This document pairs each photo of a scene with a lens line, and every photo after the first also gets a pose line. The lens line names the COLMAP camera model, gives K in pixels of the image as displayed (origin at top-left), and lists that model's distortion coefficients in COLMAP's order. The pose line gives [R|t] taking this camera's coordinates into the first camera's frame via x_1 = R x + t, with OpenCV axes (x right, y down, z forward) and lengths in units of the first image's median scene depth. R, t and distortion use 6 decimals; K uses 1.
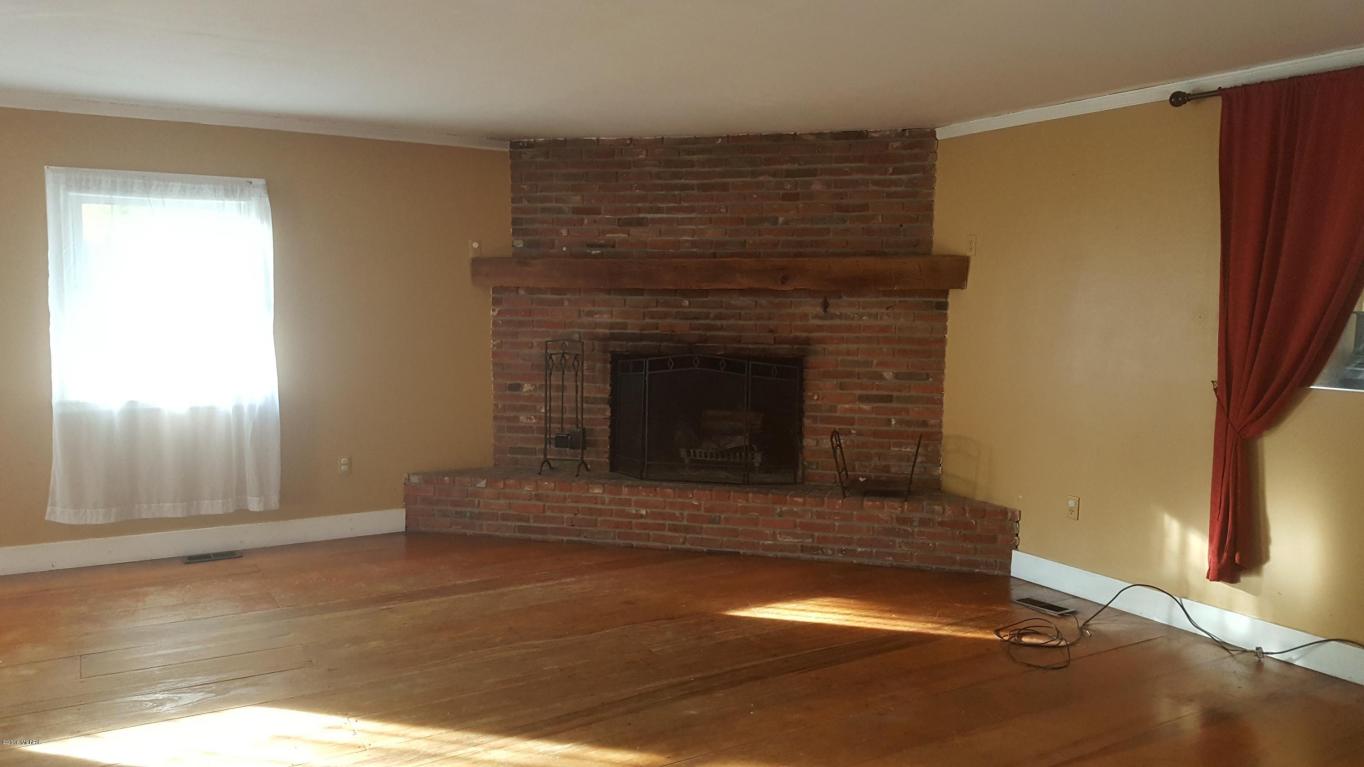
lens RADIAL K [[963.8, 0, 682.0], [0, 963.8, 383.5], [0, 0, 1]] dist [0.185114, -0.302991]
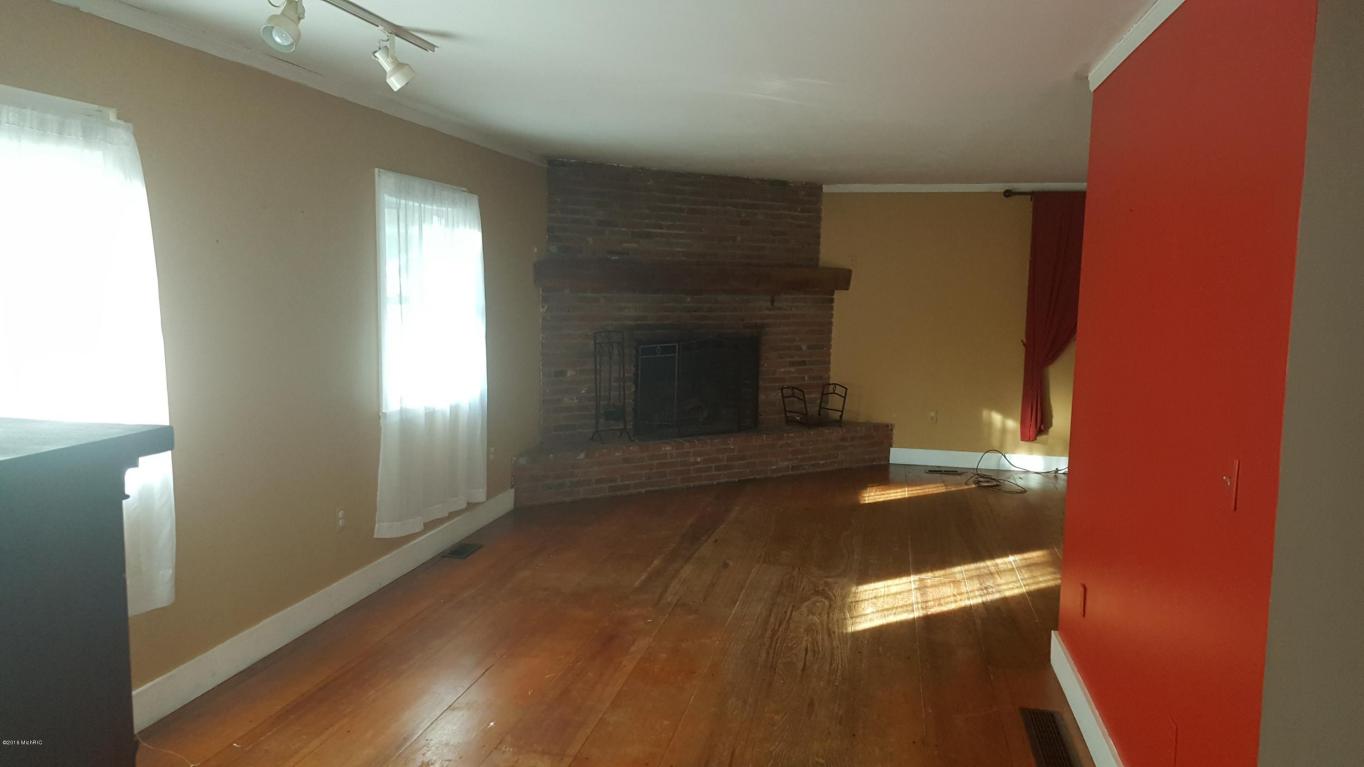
lens RADIAL K [[963.8, 0, 682.0], [0, 963.8, 383.5], [0, 0, 1]] dist [0.185114, -0.302991]
pose [[0.685207, -0.074801, 0.724497, -0.992313], [0.052580, 0.997197, 0.053227, -0.041510], [-0.726448, 0.001623, 0.687220, 0.111140]]
